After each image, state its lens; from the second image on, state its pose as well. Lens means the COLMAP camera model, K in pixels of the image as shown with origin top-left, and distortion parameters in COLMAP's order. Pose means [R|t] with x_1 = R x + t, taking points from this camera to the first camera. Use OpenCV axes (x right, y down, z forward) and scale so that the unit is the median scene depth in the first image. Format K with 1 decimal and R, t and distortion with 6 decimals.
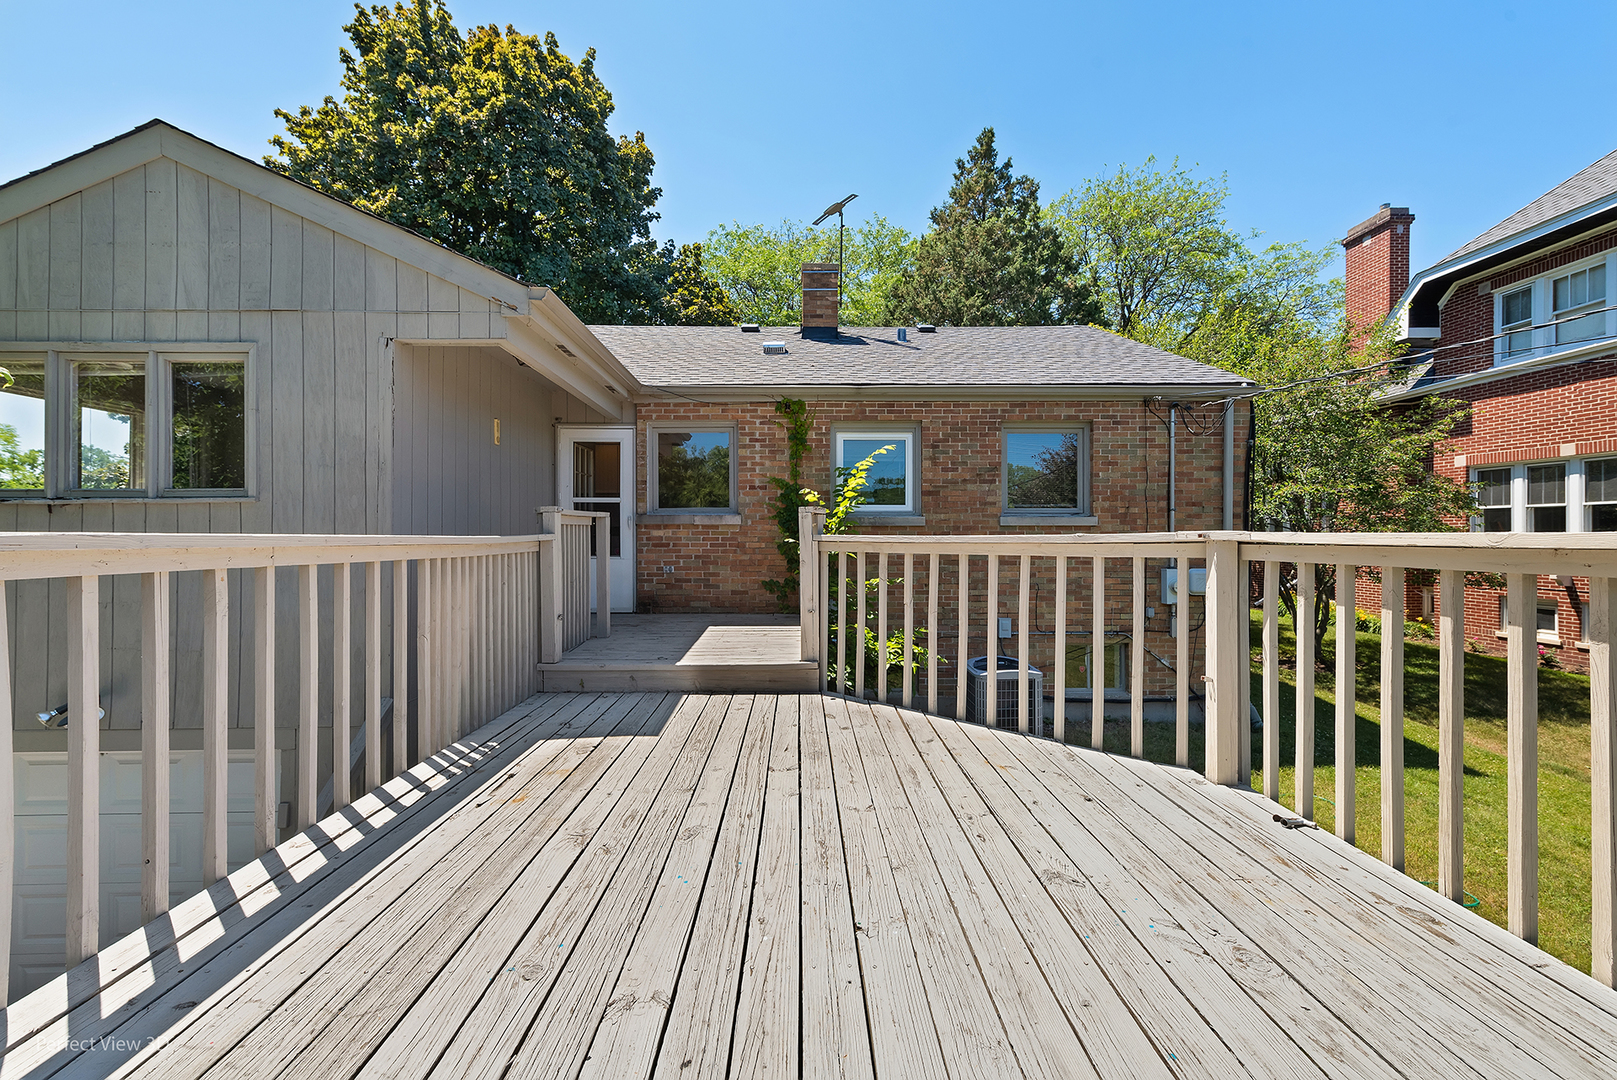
lens RADIAL K [[655.4, 0, 808.3], [0, 655.4, 539.0], [0, 0, 1]] dist [0.003323, 0.000434]
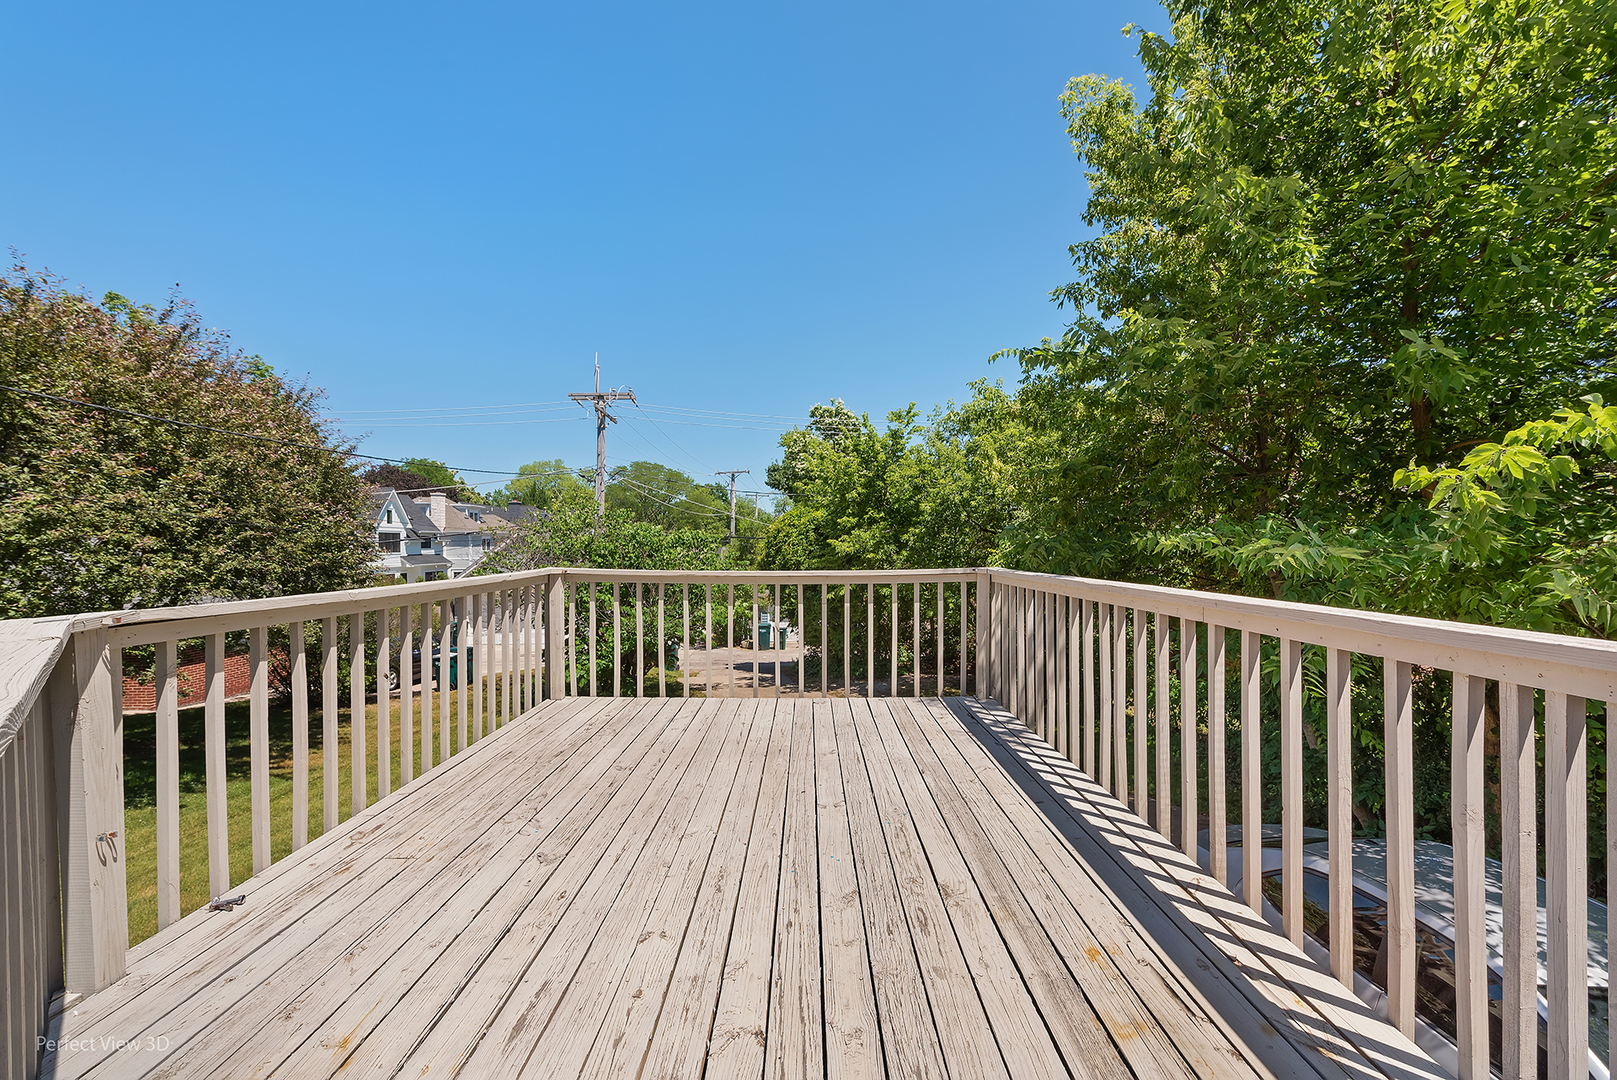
lens RADIAL K [[655.4, 0, 808.9], [0, 655.4, 546.8], [0, 0, 1]] dist [0.003323, 0.000434]
pose [[-0.999904, 0.008250, 0.011113, -0.136168], [0.008263, 0.999965, 0.001110, -0.088336], [-0.011103, 0.001202, -0.999938, 1.976609]]
